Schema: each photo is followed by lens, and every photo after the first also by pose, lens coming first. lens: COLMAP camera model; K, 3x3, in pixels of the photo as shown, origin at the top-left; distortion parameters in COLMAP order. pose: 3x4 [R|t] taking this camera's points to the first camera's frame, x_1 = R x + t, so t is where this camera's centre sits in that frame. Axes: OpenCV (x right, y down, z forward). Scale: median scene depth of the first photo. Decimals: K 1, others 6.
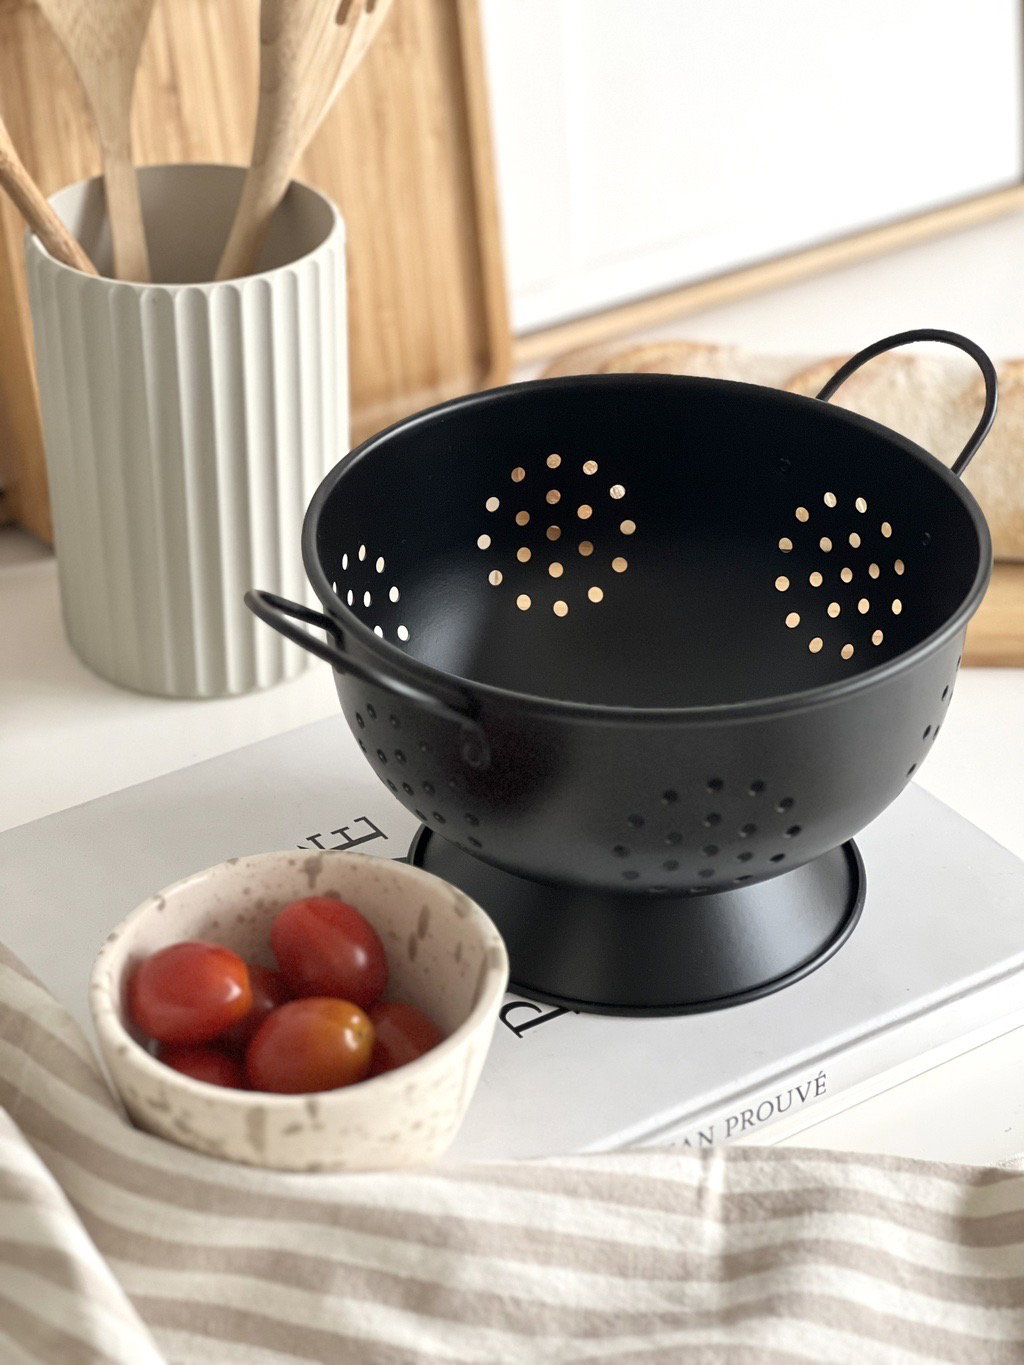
lens RADIAL K [[3020.6, 0, 512.0], [0, 3020.6, 682.5], [0, 0, 1]] dist [0.041606, 1.390567]
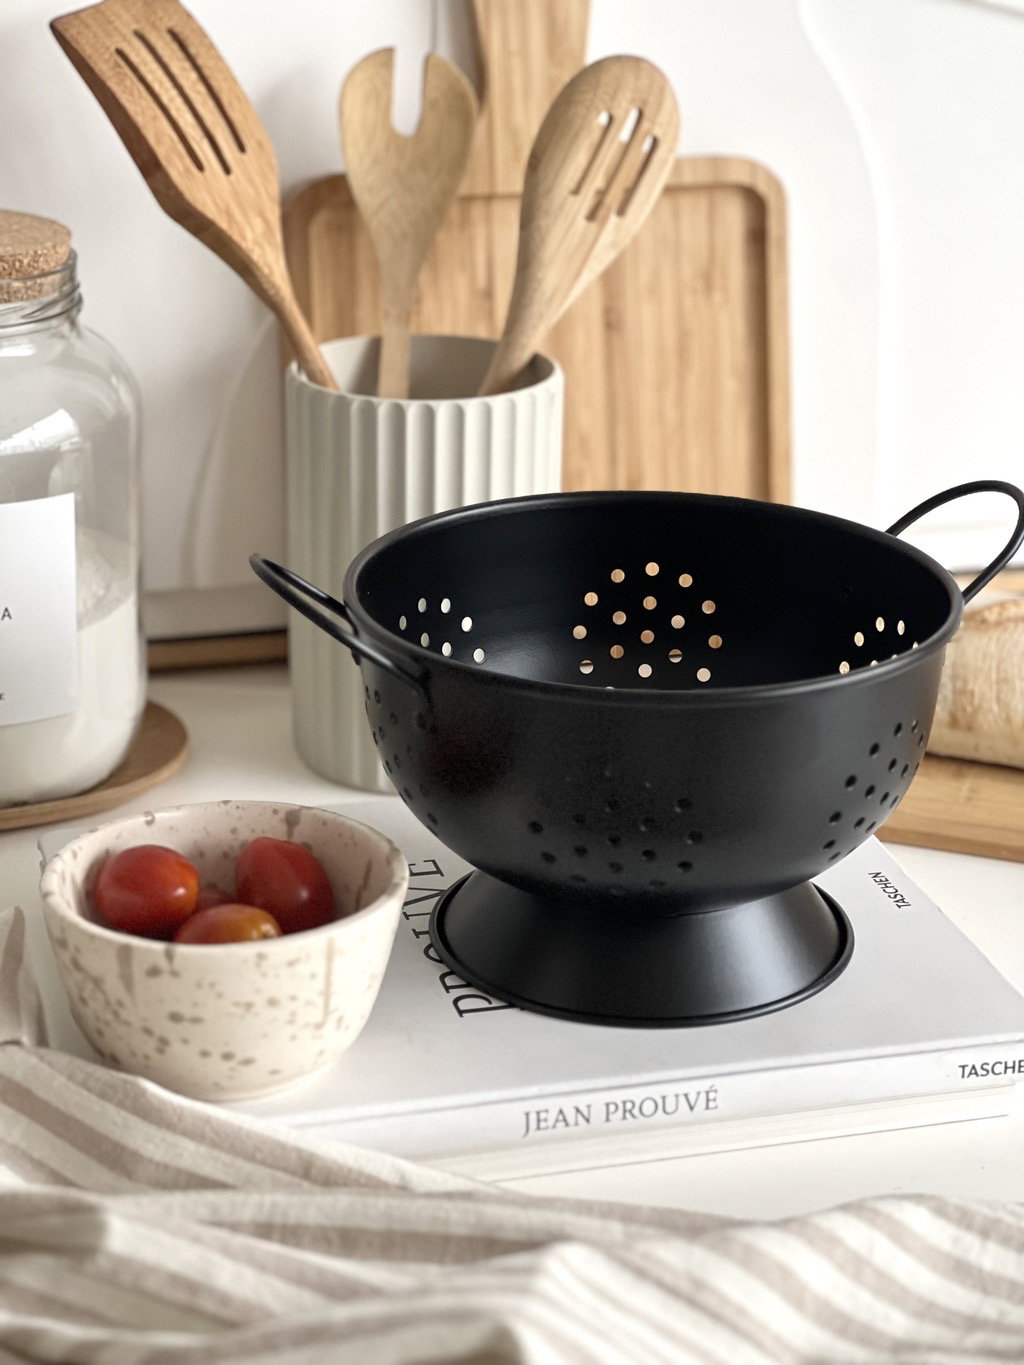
lens RADIAL K [[3020.6, 0, 512.0], [0, 3020.6, 682.5], [0, 0, 1]] dist [0.041606, 1.390567]
pose [[0.947921, 0.125184, -0.292875, 0.300870], [-0.181363, 0.968039, -0.173229, 0.171912], [0.261829, 0.217324, 0.940328, -0.049481]]
